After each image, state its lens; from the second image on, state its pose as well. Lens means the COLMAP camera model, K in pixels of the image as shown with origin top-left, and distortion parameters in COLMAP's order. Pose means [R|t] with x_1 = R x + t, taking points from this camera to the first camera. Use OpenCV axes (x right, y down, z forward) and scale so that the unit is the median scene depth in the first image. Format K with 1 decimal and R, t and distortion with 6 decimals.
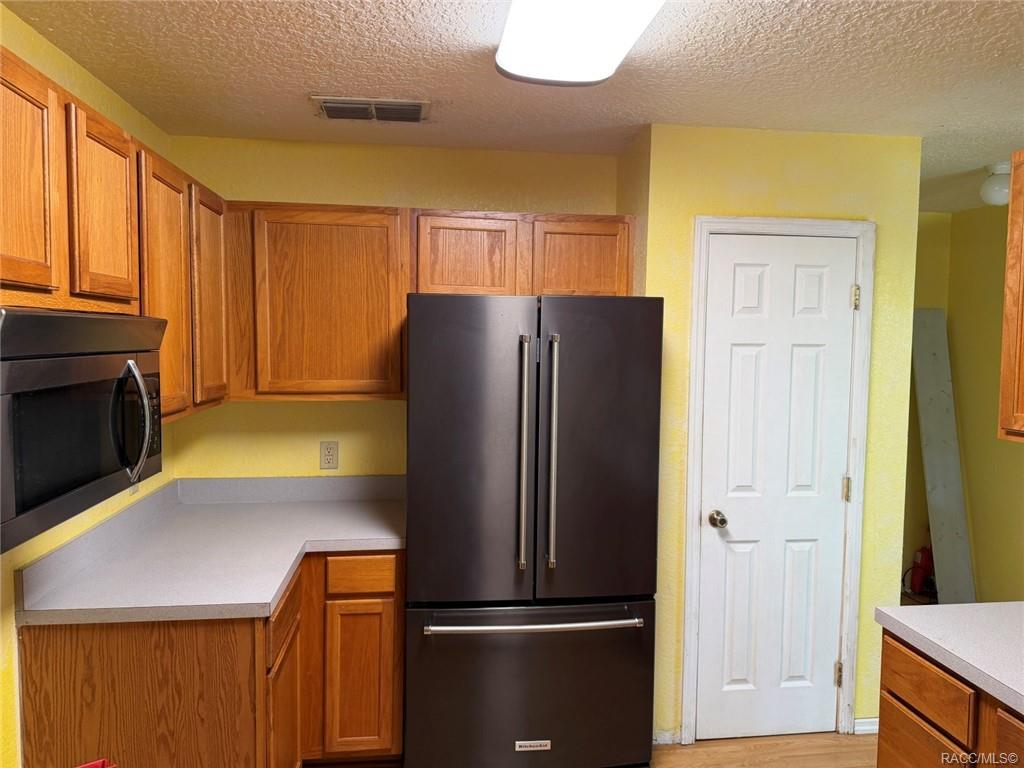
lens RADIAL K [[732.8, 0, 489.1], [0, 732.8, 379.6], [0, 0, 1]] dist [0.008643, -0.000320]
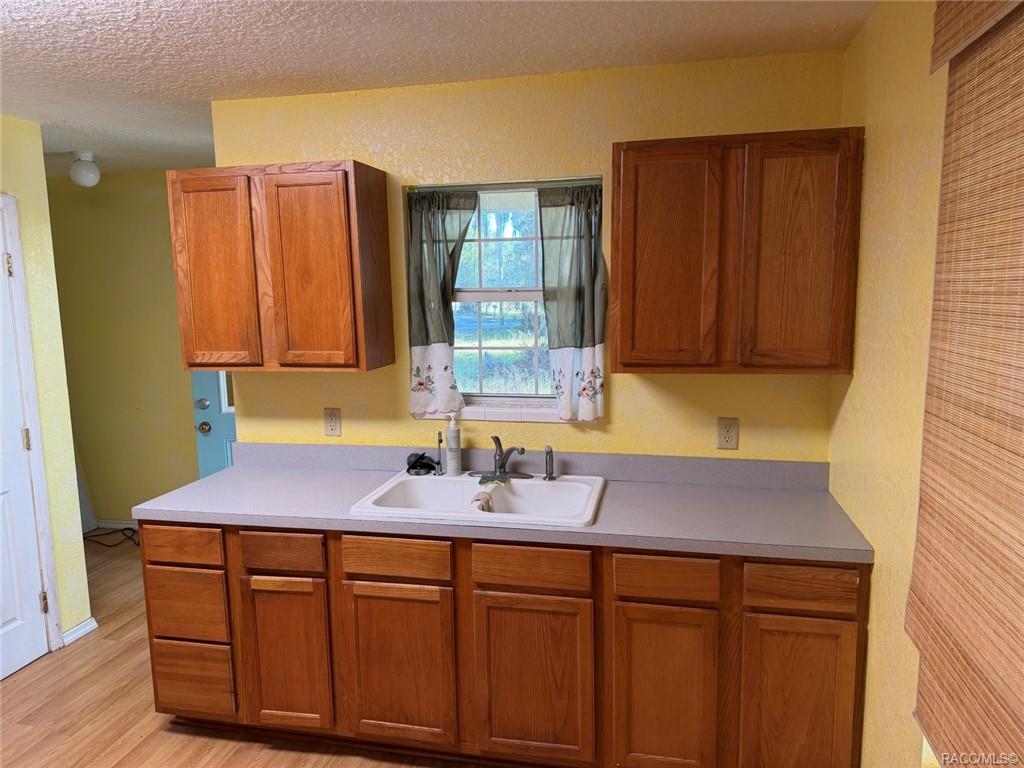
lens RADIAL K [[714.4, 0, 510.8], [0, 714.4, 390.7], [0, 0, 1]] dist [0.056666, -0.076942]
pose [[0.331341, -0.157781, 0.930225, -0.277590], [0.078380, 0.987114, 0.139512, -0.018527], [-0.940250, 0.026685, 0.339438, -0.058356]]
